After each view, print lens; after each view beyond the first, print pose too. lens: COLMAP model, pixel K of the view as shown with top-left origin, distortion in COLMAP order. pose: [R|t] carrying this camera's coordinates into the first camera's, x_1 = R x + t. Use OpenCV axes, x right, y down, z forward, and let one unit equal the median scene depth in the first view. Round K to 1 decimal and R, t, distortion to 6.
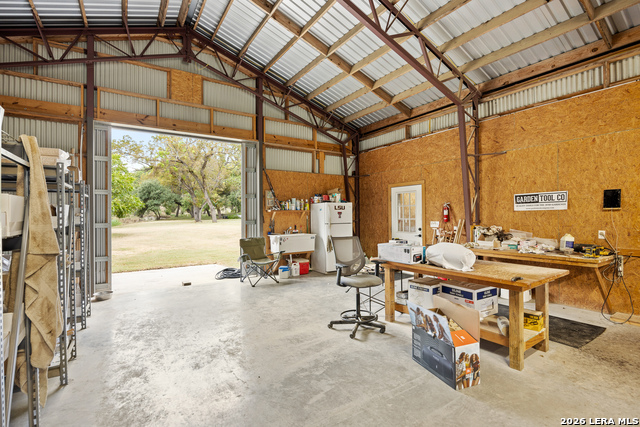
lens RADIAL K [[311.7, 0, 320.0], [0, 311.7, 213.5], [0, 0, 1]] dist [0.016385, -0.000507]
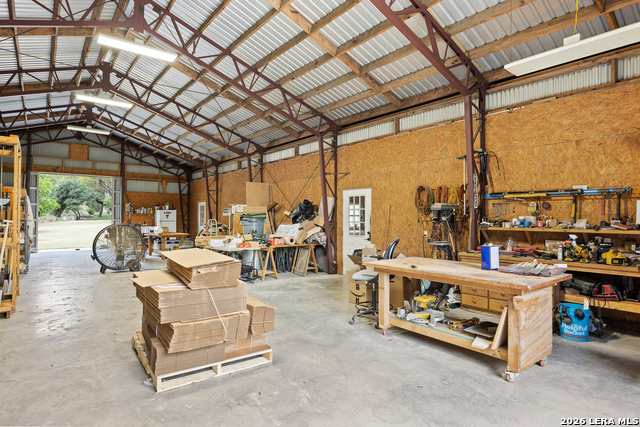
lens RADIAL K [[345.2, 0, 320.0], [0, 345.2, 213.5], [0, 0, 1]] dist [-0.001006, -0.000992]
pose [[0.991809, 0.017780, 0.126485, 0.698095], [-0.016766, 0.999818, -0.009075, -0.010054], [-0.126623, 0.006880, 0.991927, -1.163442]]
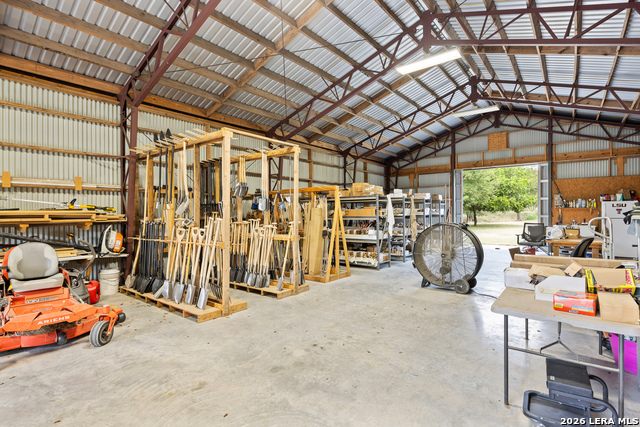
lens RADIAL K [[317.4, 0, 320.0], [0, 317.4, 213.5], [0, 0, 1]] dist [0.000105, -0.000589]
pose [[0.349659, 0.011748, -0.936803, 0.794194], [0.006010, 0.999873, 0.014782, -0.011754], [0.936858, -0.010798, 0.349544, -0.518389]]
